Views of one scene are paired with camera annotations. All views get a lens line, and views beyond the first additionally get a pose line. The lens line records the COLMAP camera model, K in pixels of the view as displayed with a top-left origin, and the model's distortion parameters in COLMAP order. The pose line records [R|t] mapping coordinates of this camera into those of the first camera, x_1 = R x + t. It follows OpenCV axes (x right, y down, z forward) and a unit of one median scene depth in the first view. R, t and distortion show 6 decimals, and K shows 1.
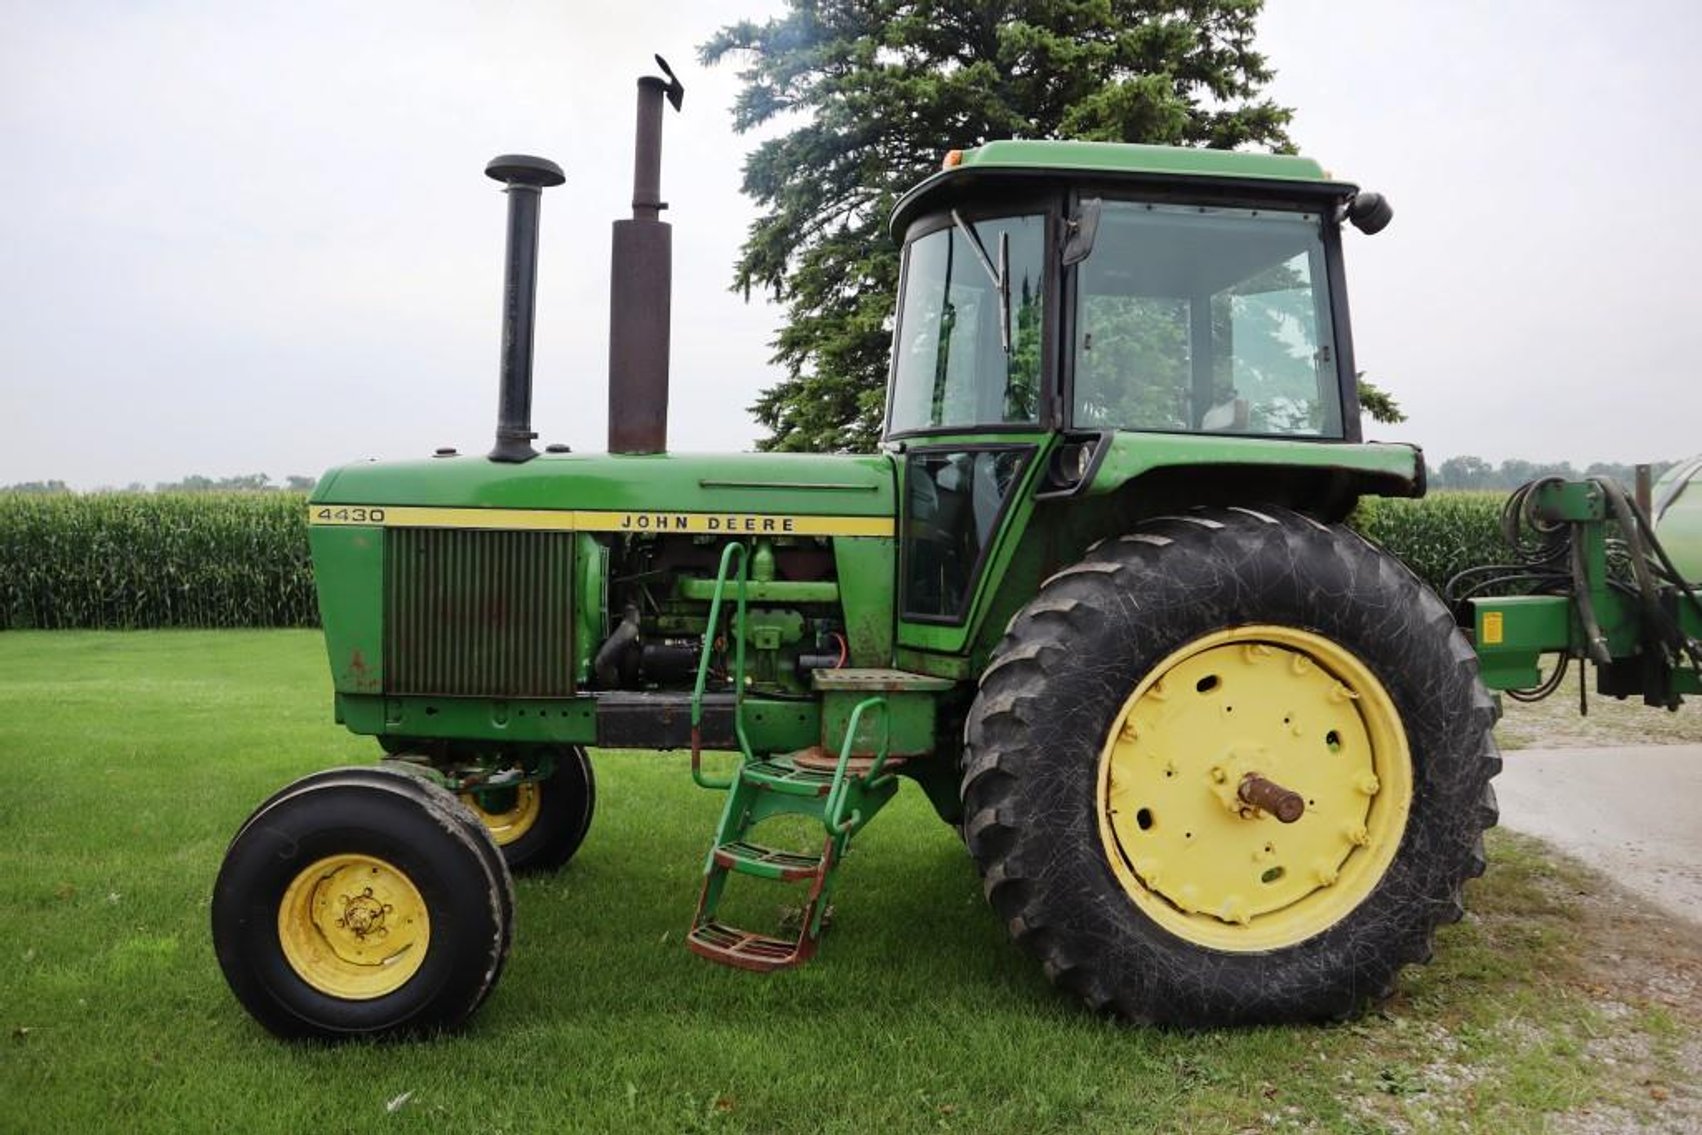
lens RADIAL K [[1170.5, 0, 851.0], [0, 1170.5, 567.5], [0, 0, 1]] dist [-0.112612, 0.063887]
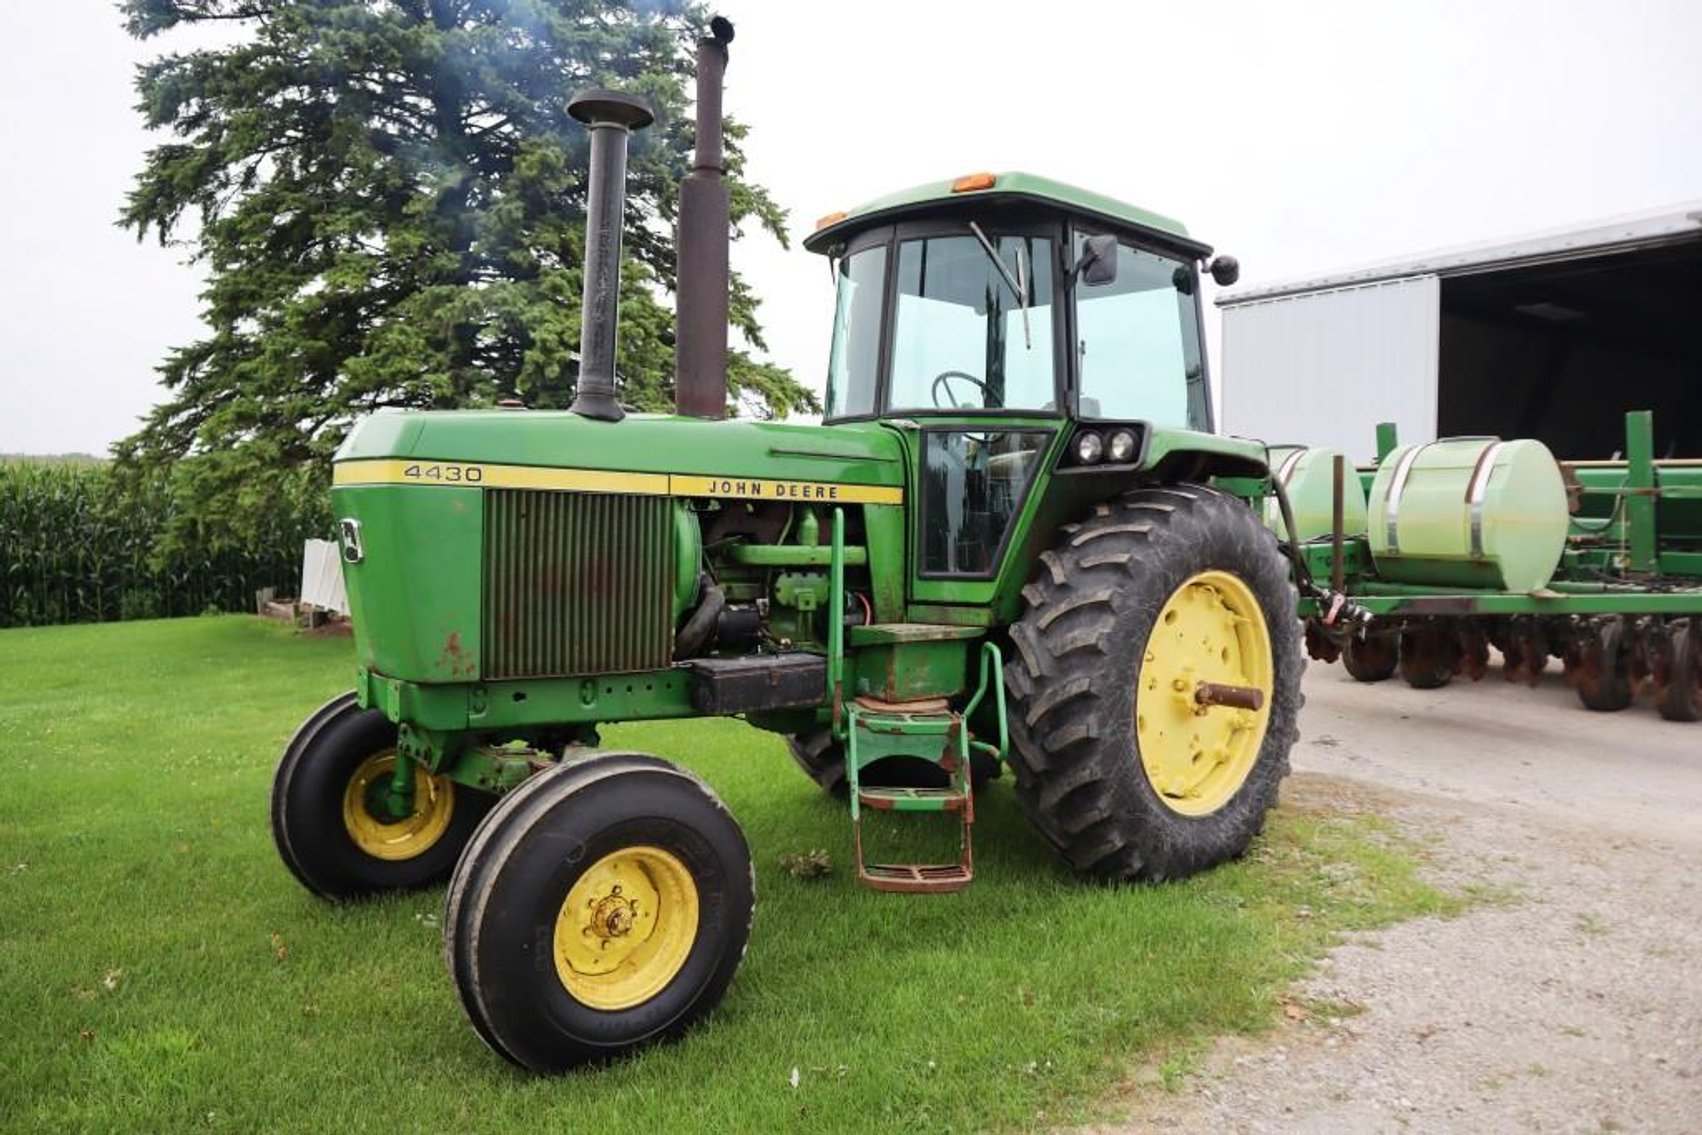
lens RADIAL K [[1170.5, 0, 851.0], [0, 1170.5, 567.5], [0, 0, 1]] dist [-0.112612, 0.063887]
pose [[0.810918, -0.023462, 0.584689, -0.690243], [0.015713, 0.999709, 0.018323, 0.013082], [-0.584949, -0.005671, 0.811050, 0.129886]]
